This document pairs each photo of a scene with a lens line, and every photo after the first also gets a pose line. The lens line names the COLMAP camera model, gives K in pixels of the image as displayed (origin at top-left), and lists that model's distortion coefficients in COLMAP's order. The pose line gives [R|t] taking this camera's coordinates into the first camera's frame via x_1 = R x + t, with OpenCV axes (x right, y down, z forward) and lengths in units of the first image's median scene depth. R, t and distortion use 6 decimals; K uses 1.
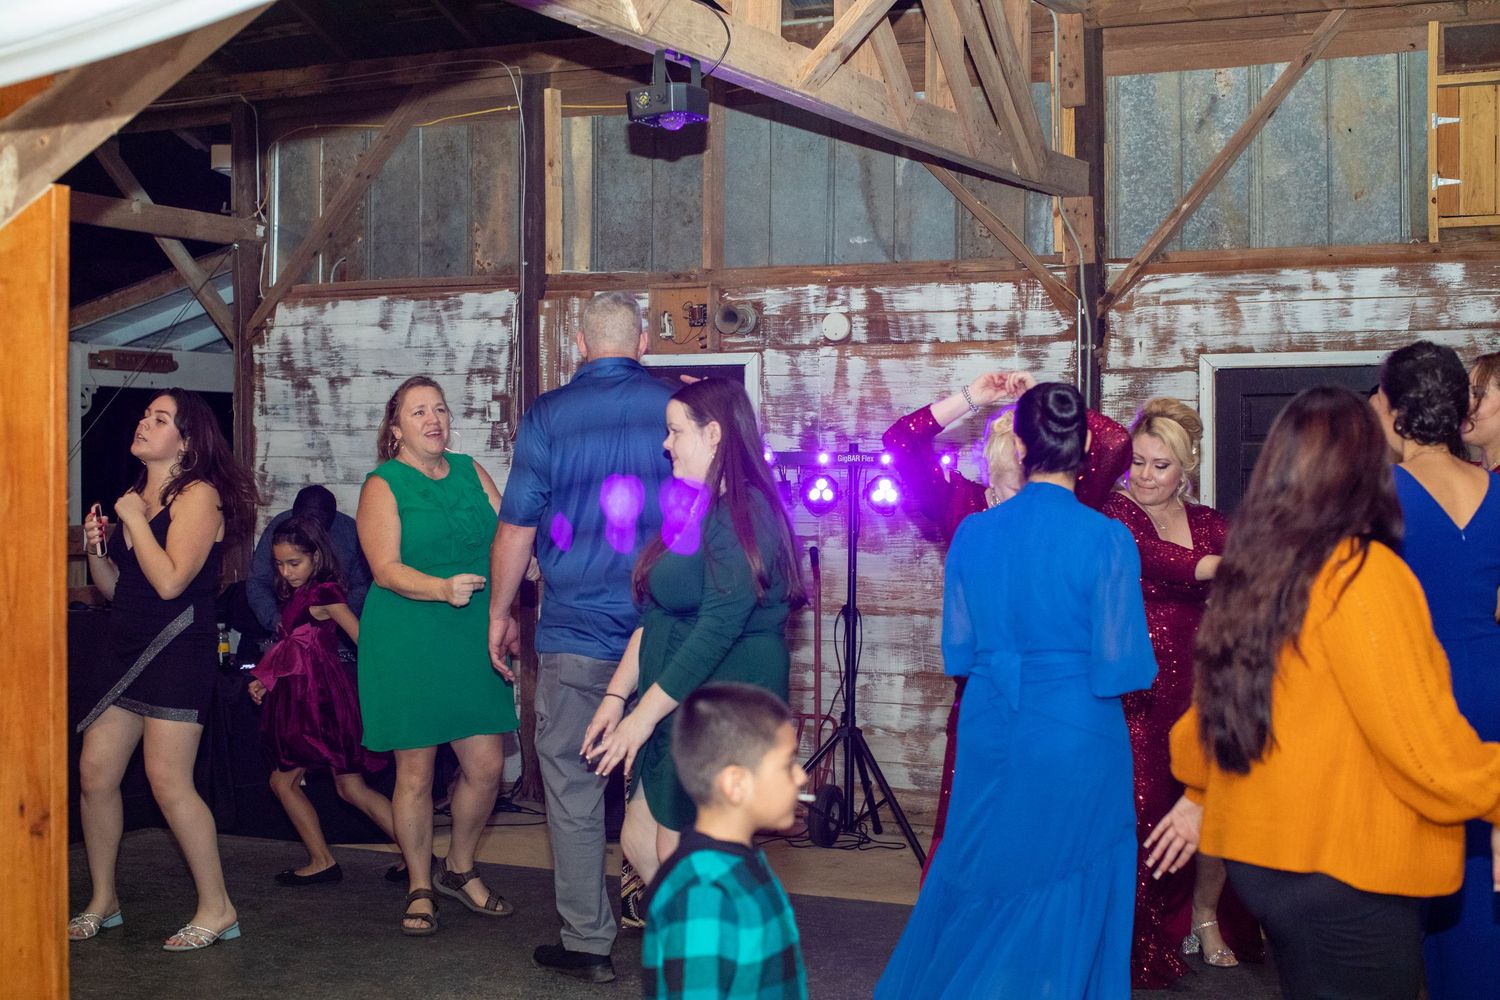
lens RADIAL K [[2177.7, 0, 750.0], [0, 2177.7, 500.0], [0, 0, 1]] dist [-0.175986, 0.382299]
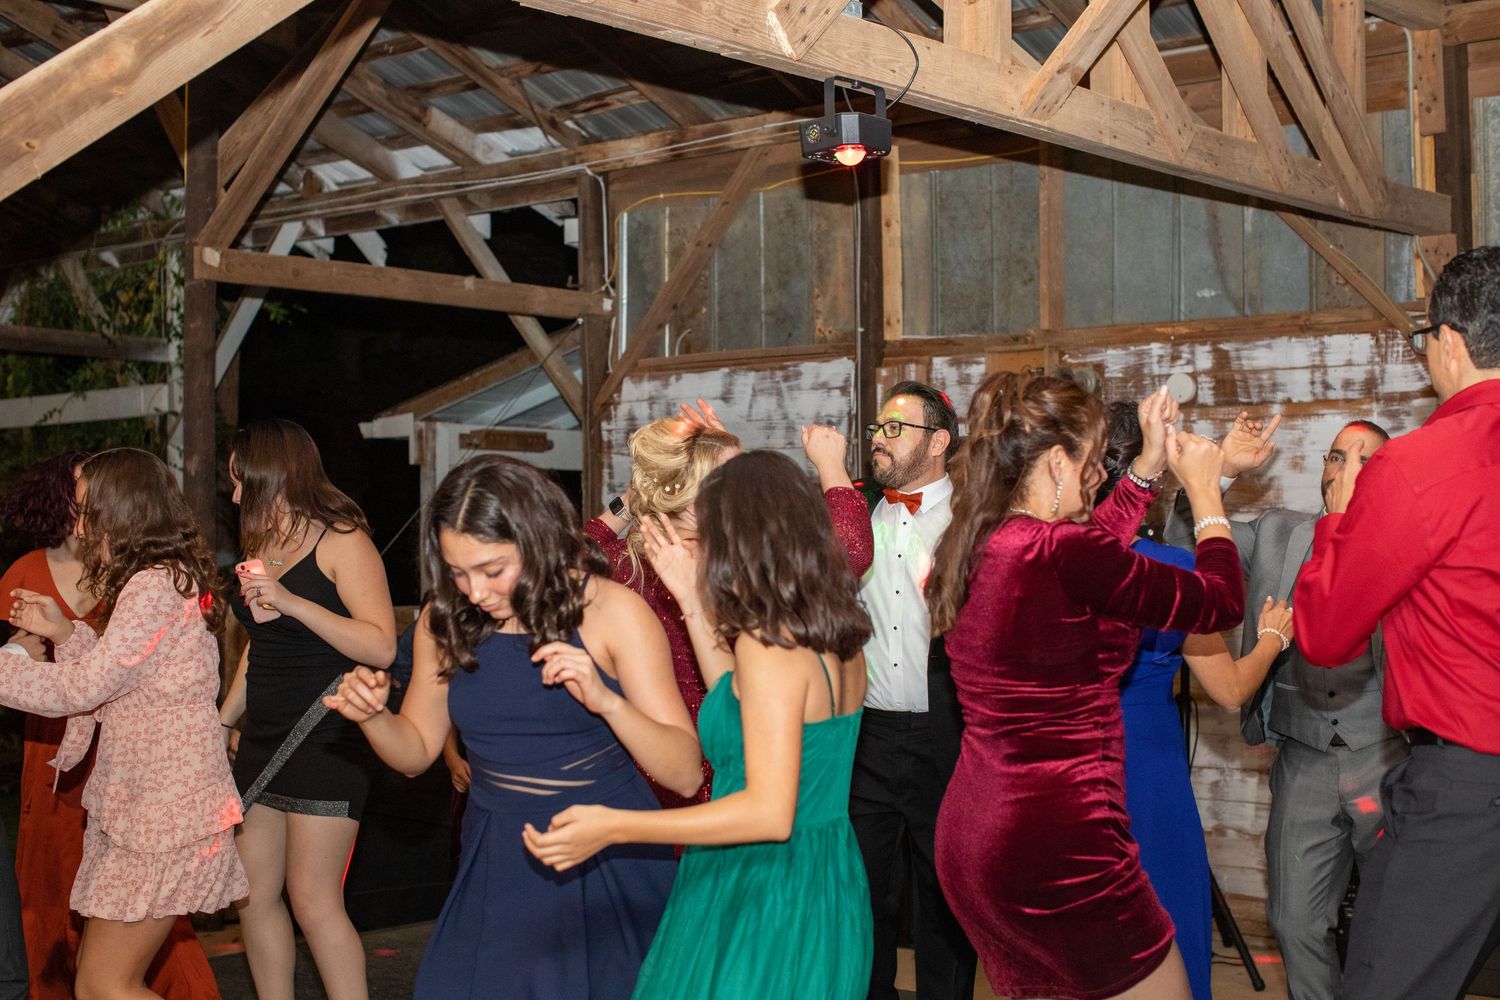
lens RADIAL K [[2177.7, 0, 750.0], [0, 2177.7, 500.0], [0, 0, 1]] dist [-0.175986, 0.382299]
pose [[0.969061, -0.012572, -0.246502, 0.081869], [0.003437, 0.999292, -0.037456, 0.000713], [0.246799, 0.035449, 0.968418, 0.070557]]
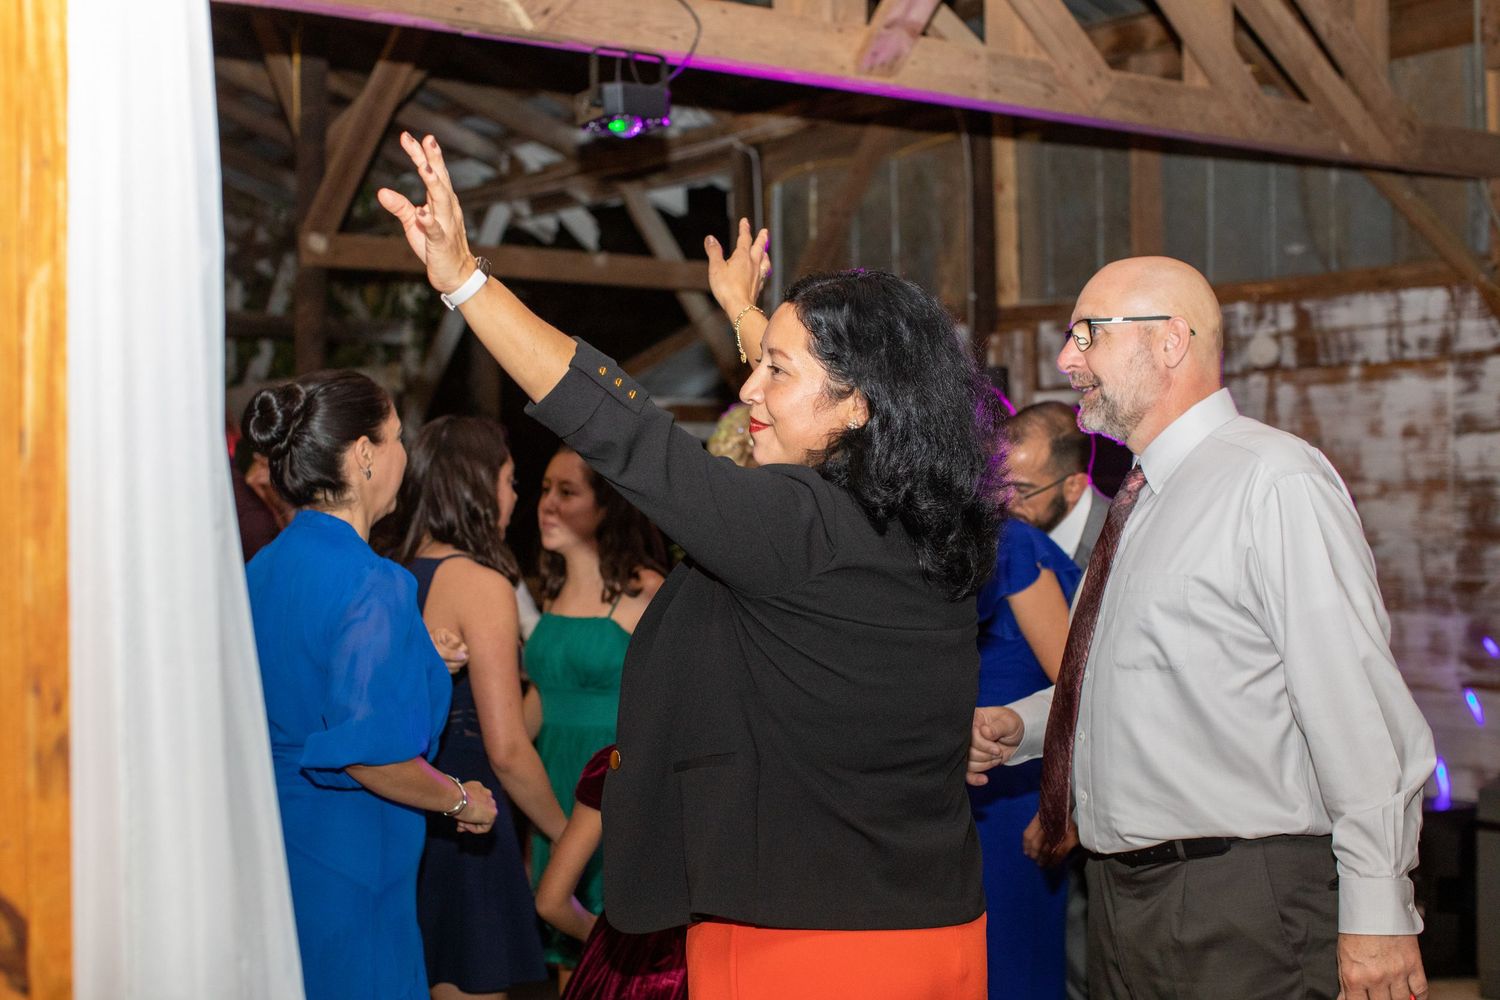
lens RADIAL K [[2177.7, 0, 750.0], [0, 2177.7, 500.0], [0, 0, 1]] dist [-0.175986, 0.382299]
pose [[0.886273, -0.014059, -0.462950, 0.237648], [0.003479, 0.999713, -0.023699, -0.000605], [0.463150, 0.019393, 0.886068, 0.137223]]
